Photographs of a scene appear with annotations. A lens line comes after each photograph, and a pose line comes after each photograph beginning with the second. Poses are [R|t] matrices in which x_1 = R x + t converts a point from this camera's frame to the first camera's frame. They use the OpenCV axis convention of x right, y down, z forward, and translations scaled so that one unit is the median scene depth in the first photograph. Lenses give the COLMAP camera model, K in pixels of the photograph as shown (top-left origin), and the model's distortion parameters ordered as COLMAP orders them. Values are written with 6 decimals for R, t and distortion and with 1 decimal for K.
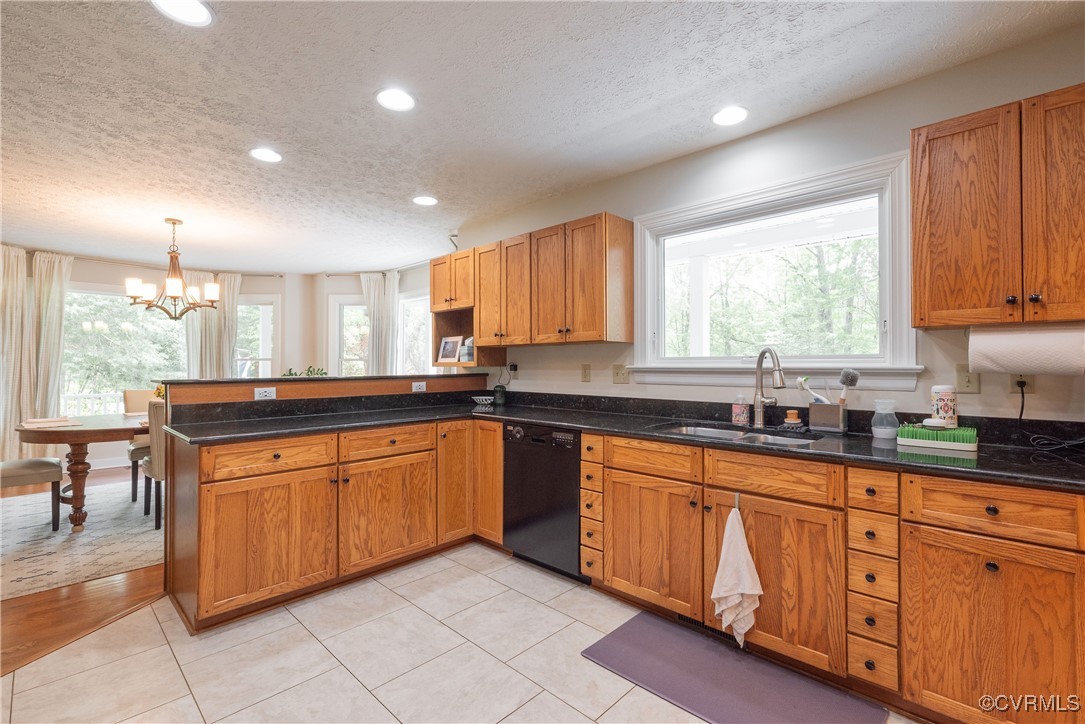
lens RADIAL K [[485.0, 0, 539.9], [0, 485.0, 361.4], [0, 0, 1]] dist [-0.002349, 0.001474]
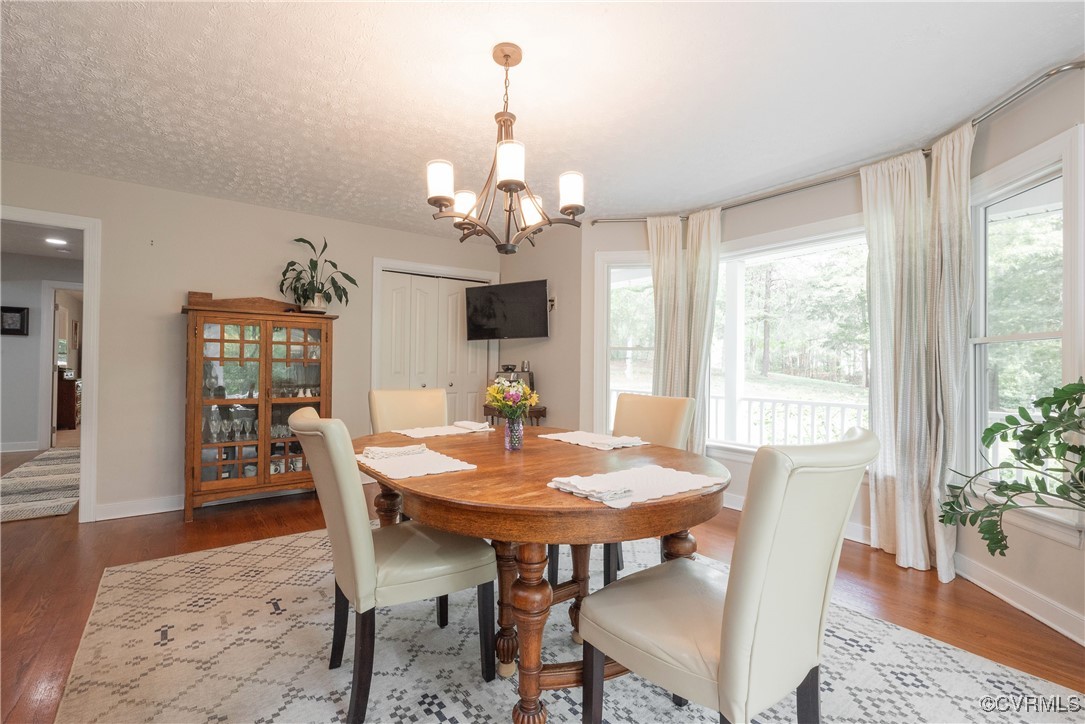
lens RADIAL K [[485.0, 0, 542.5], [0, 485.0, 361.1], [0, 0, 1]] dist [-0.002349, 0.001474]
pose [[-0.158476, -0.011619, -0.987294, -0.590401], [-0.000474, 0.999932, -0.011691, 0.061316], [0.987363, -0.001385, -0.158471, 2.380734]]
